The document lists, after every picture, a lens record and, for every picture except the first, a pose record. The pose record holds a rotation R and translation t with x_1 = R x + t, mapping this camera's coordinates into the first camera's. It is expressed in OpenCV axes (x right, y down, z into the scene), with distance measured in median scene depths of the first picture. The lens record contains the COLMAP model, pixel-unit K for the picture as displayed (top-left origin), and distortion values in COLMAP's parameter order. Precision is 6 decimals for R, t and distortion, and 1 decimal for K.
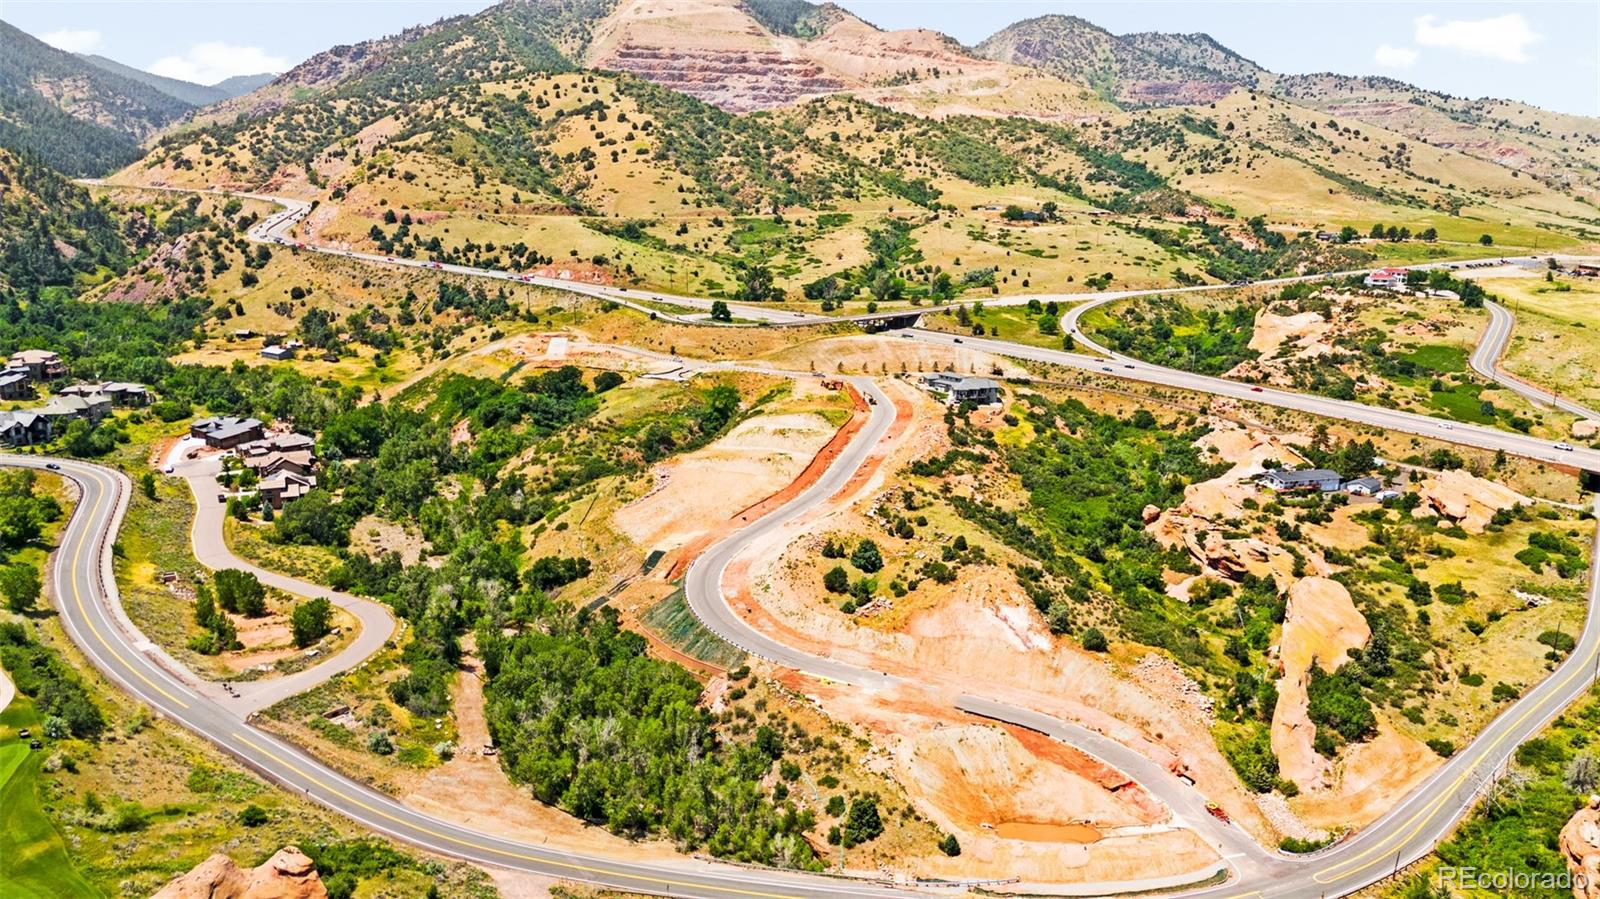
lens RADIAL K [[1114.7, 0, 804.4], [0, 1114.7, 459.1], [0, 0, 1]] dist [0.065215, -0.053127]
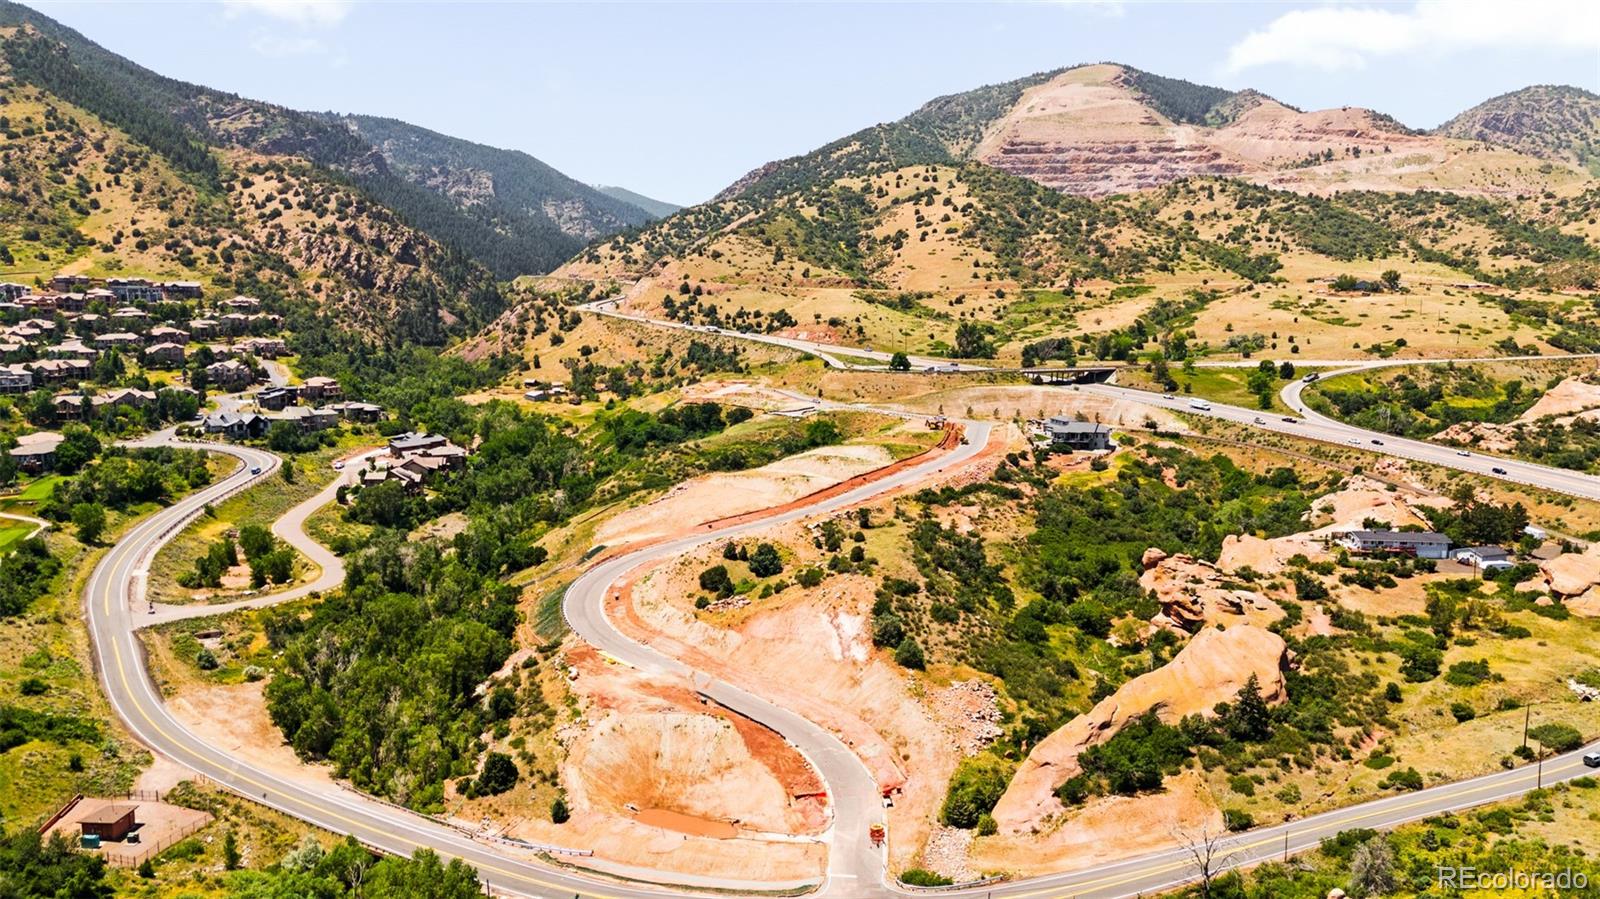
lens RADIAL K [[1114.7, 0, 782.8], [0, 1114.7, 459.0], [0, 0, 1]] dist [0.065215, -0.053127]
pose [[0.931744, 0.050313, -0.359614, 0.108269], [-0.080592, 0.994307, -0.069699, 0.017281], [0.354060, 0.093923, 0.930494, 0.027965]]
